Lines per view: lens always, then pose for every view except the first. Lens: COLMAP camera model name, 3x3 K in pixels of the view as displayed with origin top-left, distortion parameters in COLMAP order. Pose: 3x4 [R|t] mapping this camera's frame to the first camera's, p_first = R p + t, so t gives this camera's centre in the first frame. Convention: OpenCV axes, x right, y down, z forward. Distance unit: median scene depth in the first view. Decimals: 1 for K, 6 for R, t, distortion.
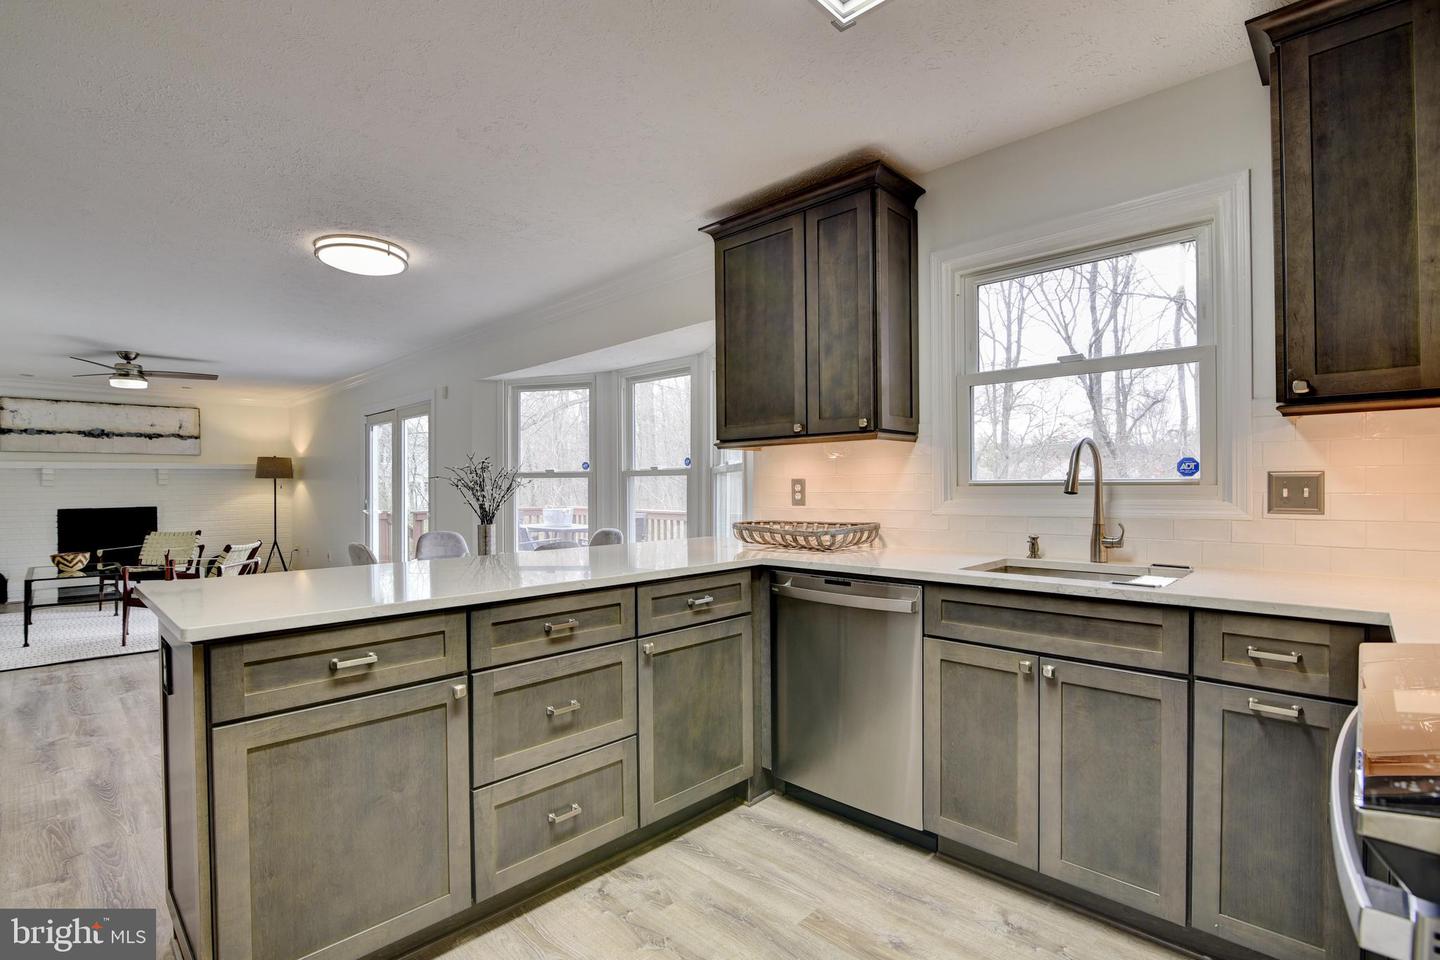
lens RADIAL K [[661.7, 0, 722.1], [0, 661.7, 487.7], [0, 0, 1]] dist [-0.020872, 0.000300]
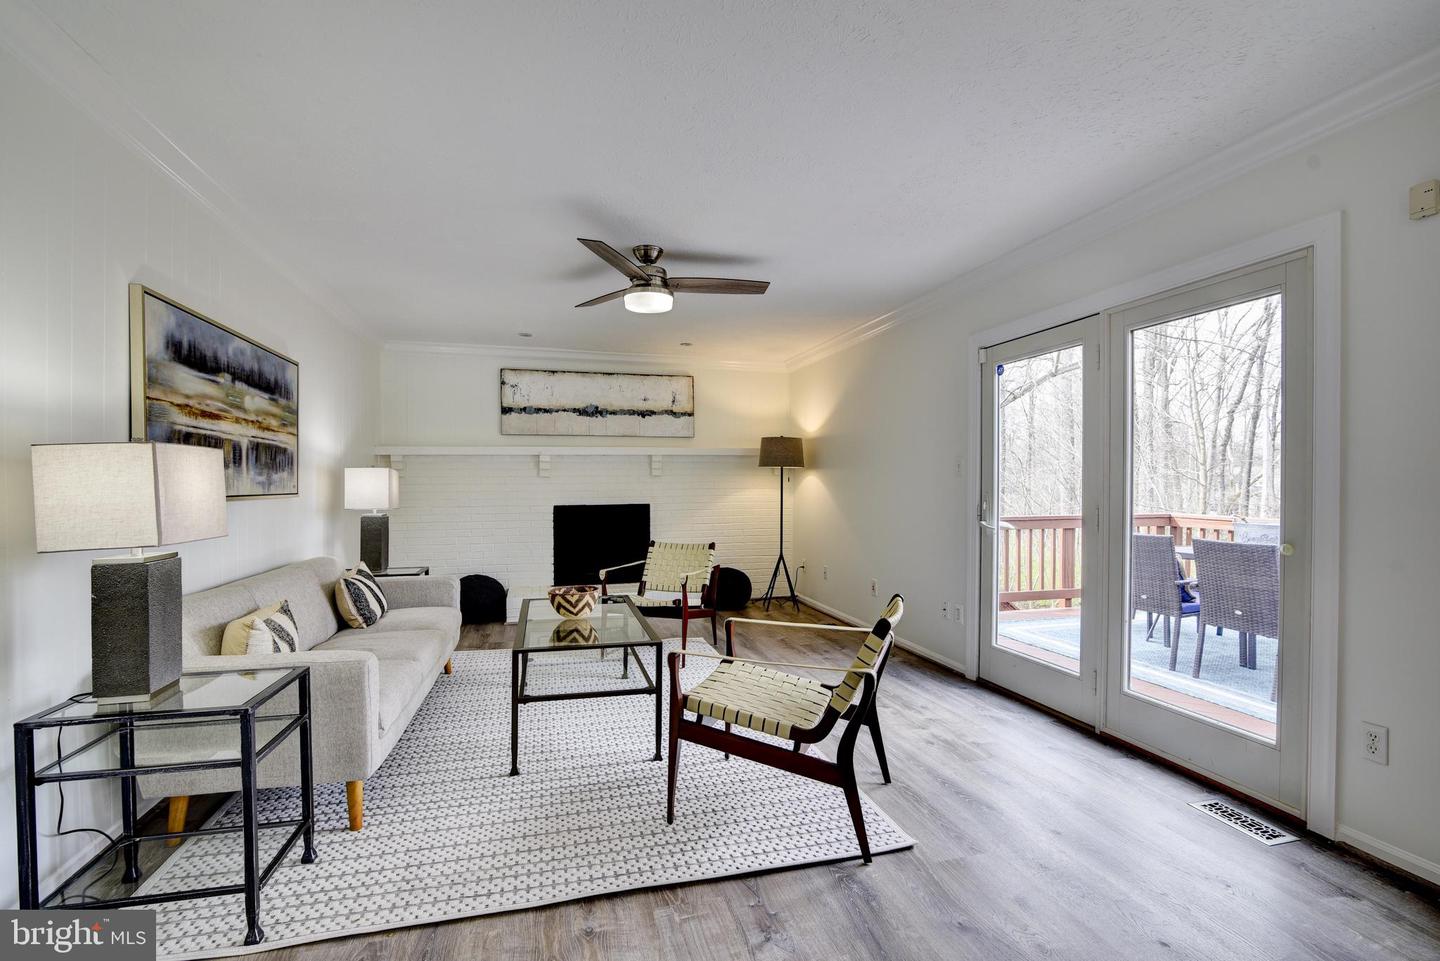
lens RADIAL K [[661.7, 0, 722.1], [0, 661.7, 488.2], [0, 0, 1]] dist [-0.020872, 0.000300]
pose [[0.856534, 0.010418, -0.515986, -0.403596], [-0.006501, 0.999935, 0.009397, 0.002300], [0.516050, -0.004695, 0.856545, 0.385157]]
